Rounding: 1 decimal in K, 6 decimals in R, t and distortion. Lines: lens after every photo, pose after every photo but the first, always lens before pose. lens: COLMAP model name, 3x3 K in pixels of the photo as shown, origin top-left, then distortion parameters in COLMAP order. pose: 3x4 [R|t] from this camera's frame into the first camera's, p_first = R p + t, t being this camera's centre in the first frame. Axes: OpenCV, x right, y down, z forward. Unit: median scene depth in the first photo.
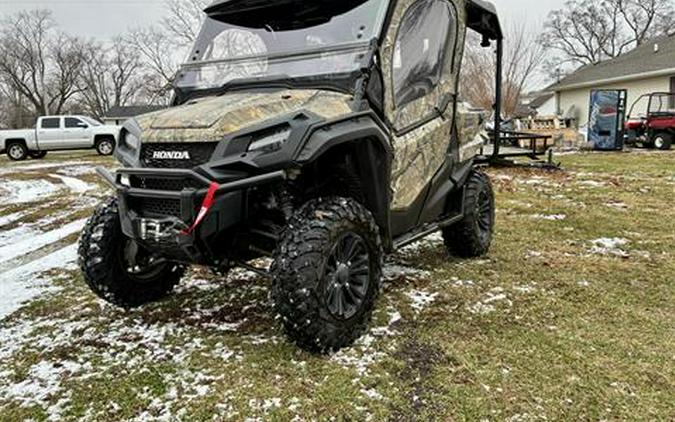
lens RADIAL K [[519.5, 0, 336.2], [0, 519.5, 183.0], [0, 0, 1]] dist [0.008860, 0.000873]
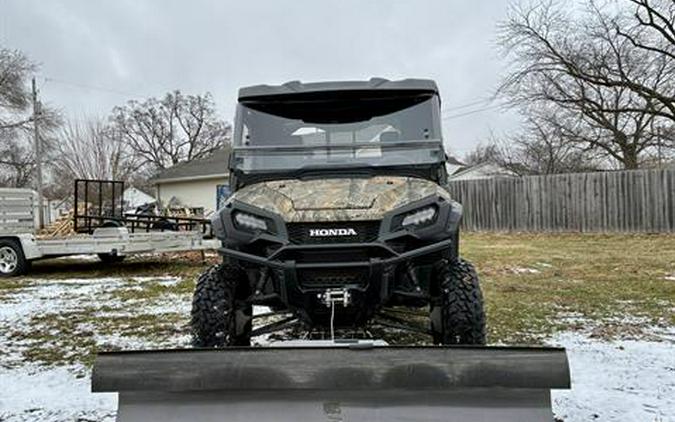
lens RADIAL K [[525.1, 0, 337.5], [0, 525.1, 211.0], [0, 0, 1]] dist [0.006259, 0.000788]
pose [[0.867251, -0.017785, 0.497554, -0.833821], [0.063575, 0.995137, -0.075241, -0.011865], [-0.493796, 0.096885, 0.864164, -0.013589]]
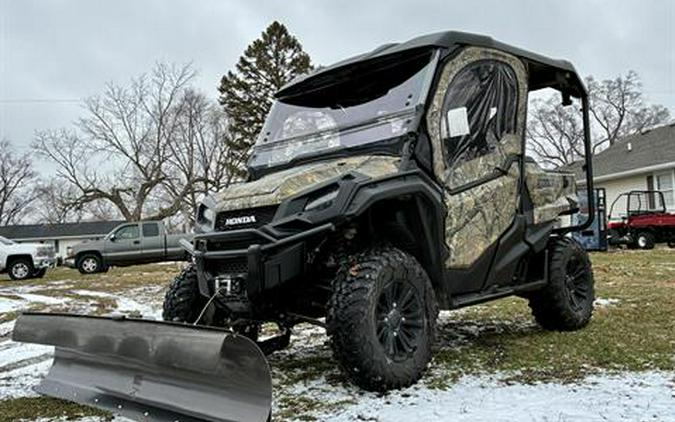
lens RADIAL K [[642.2, 0, 337.5], [0, 642.2, 211.0], [0, 0, 1]] dist [0.013463, 0.003722]
pose [[0.979830, -0.059359, -0.190815, 0.146270], [0.032630, 0.989574, -0.140283, 0.120505], [0.197153, 0.131227, 0.971550, -0.296362]]
